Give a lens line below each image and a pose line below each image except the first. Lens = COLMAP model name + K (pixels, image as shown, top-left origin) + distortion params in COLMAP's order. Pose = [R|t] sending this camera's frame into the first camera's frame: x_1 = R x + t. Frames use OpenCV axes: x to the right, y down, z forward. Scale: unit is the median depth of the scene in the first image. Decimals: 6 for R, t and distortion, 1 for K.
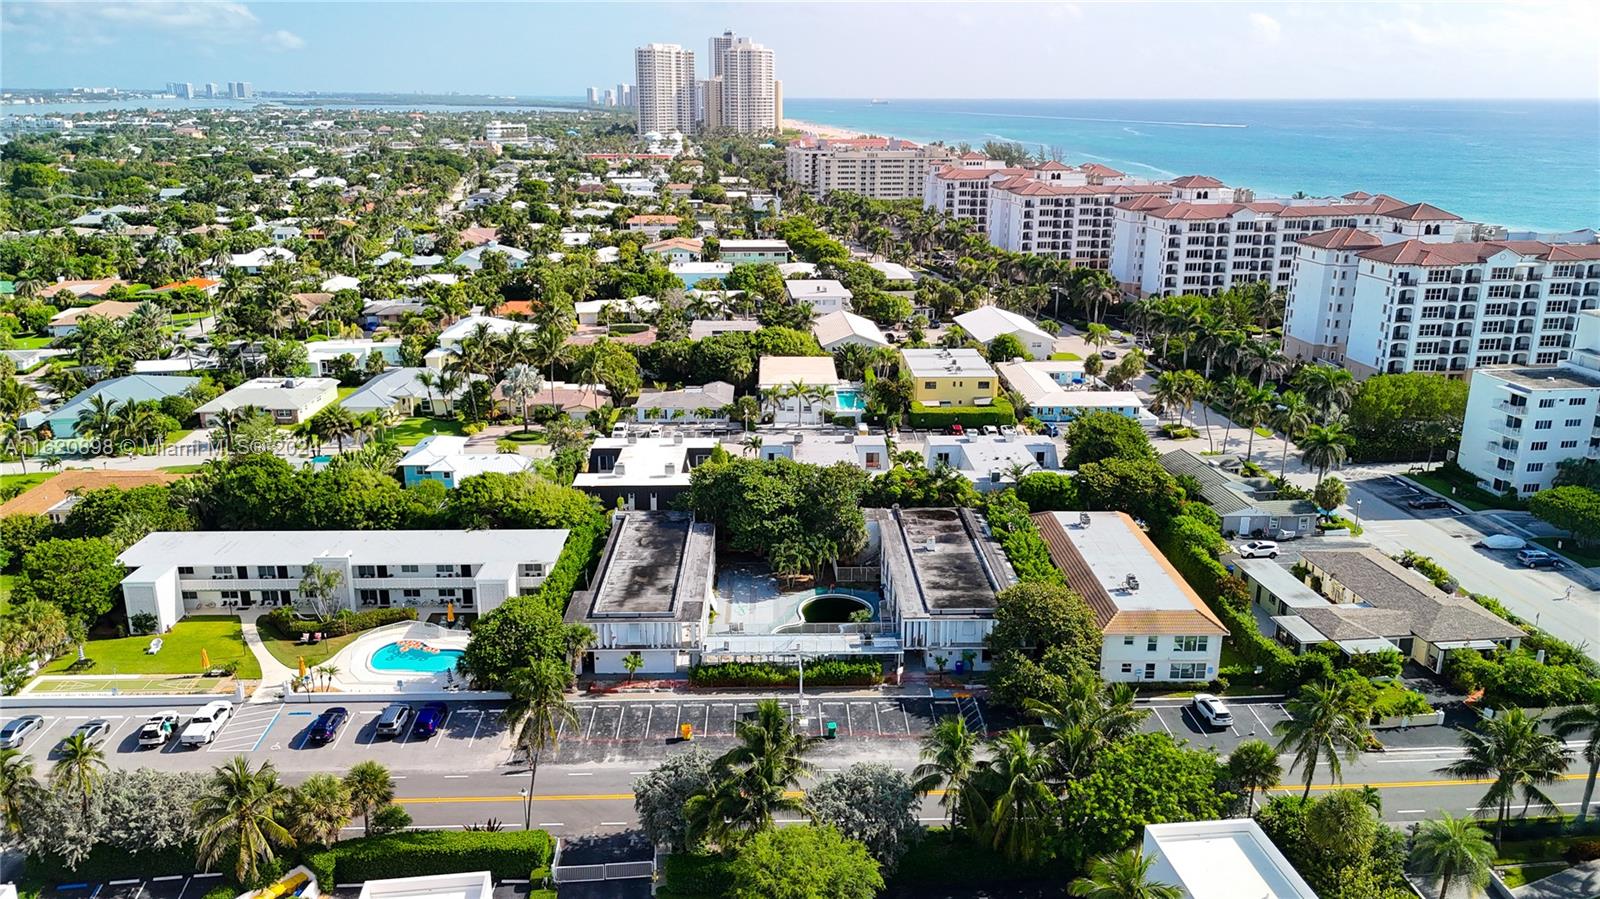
lens RADIAL K [[1162.9, 0, 808.9], [0, 1162.9, 448.4], [0, 0, 1]] dist [0.080510, -0.074021]
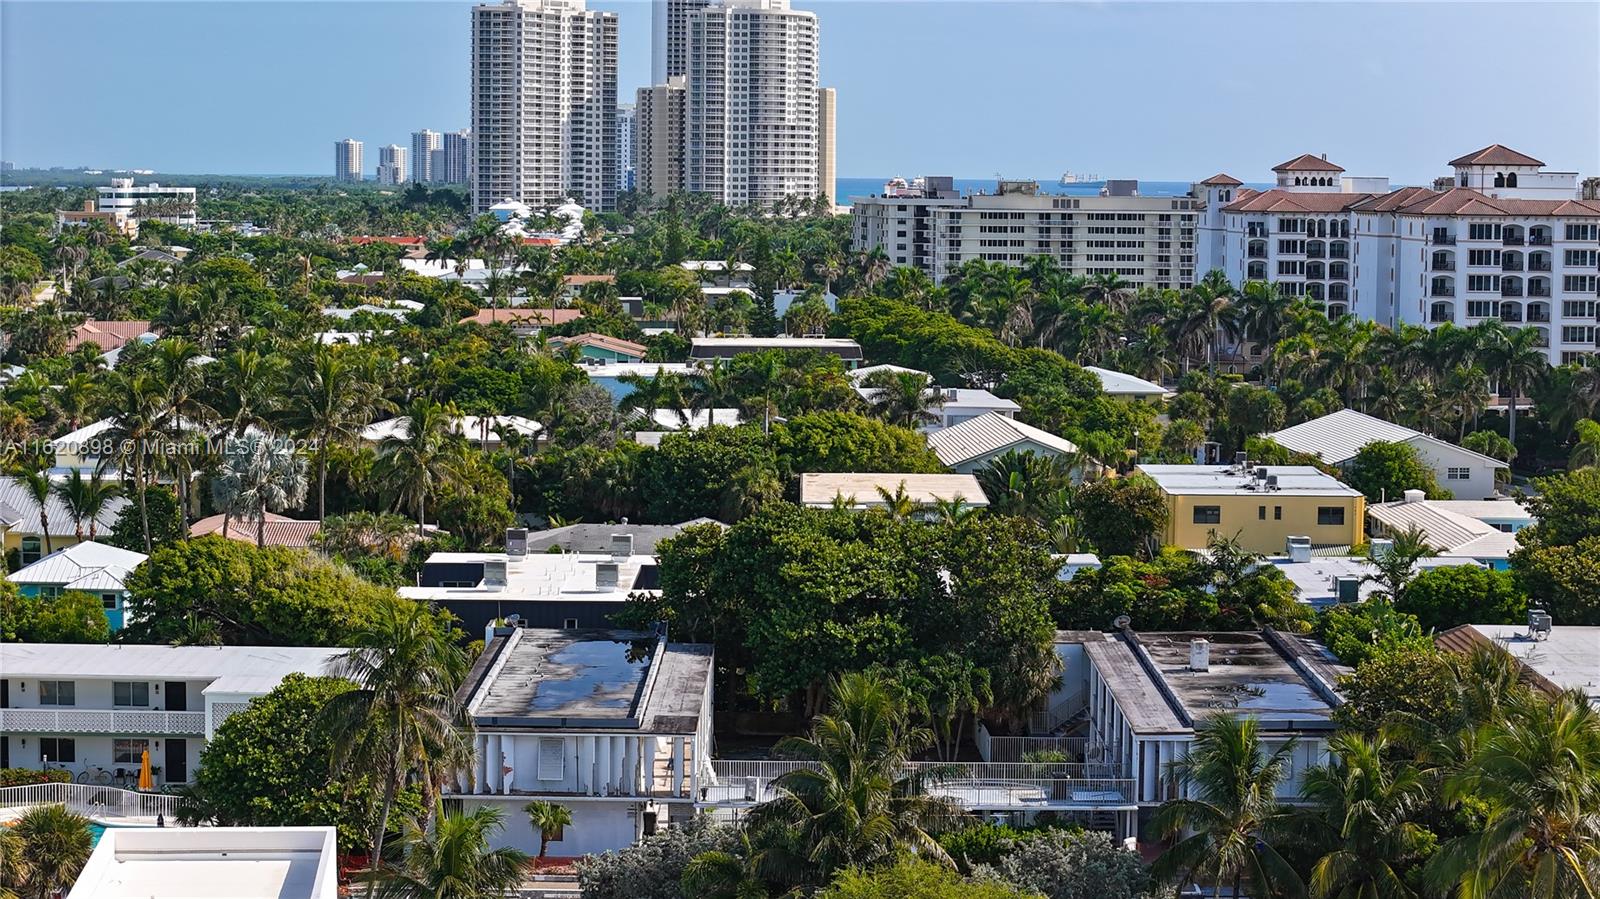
lens RADIAL K [[3167.3, 0, 802.0], [0, 3167.3, 441.5], [0, 0, 1]] dist [-0.152619, 0.000000]
pose [[0.999515, 0.006385, -0.030487, -0.011245], [-0.012563, 0.978259, -0.207006, 0.243208], [0.028503, 0.207288, 0.977865, -0.203296]]
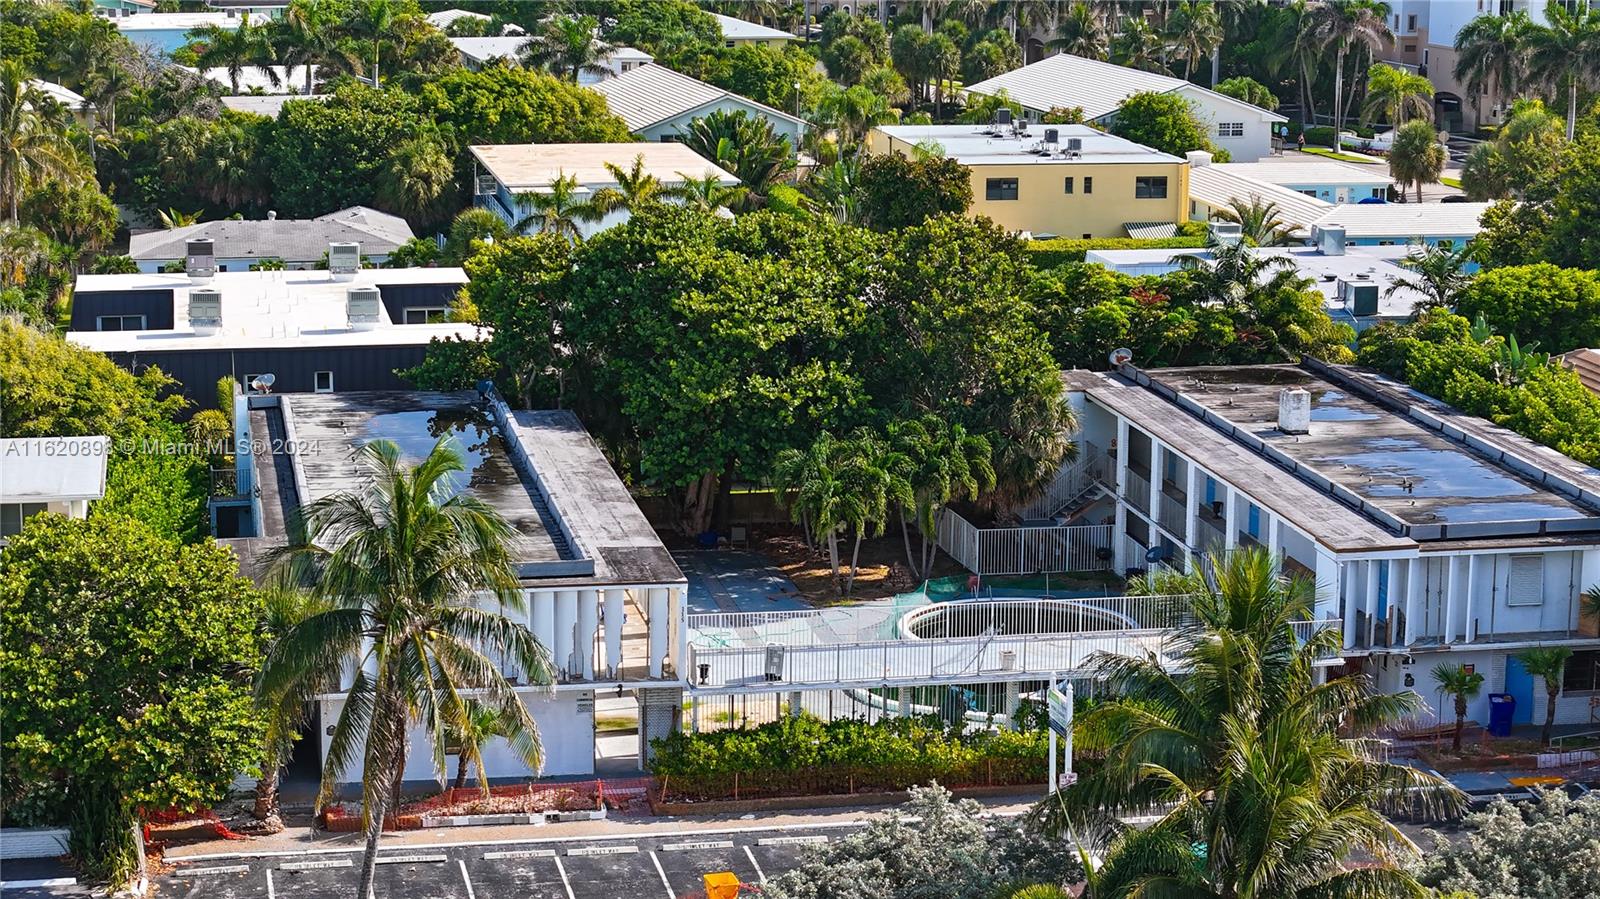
lens RADIAL K [[3167.3, 0, 791.0], [0, 3167.3, 442.7], [0, 0, 1]] dist [-0.152619, 0.000000]
pose [[0.986863, -0.028650, 0.158996, -0.160643], [0.043904, 0.994672, -0.093272, 0.157008], [-0.155477, 0.099027, 0.982863, 0.166627]]
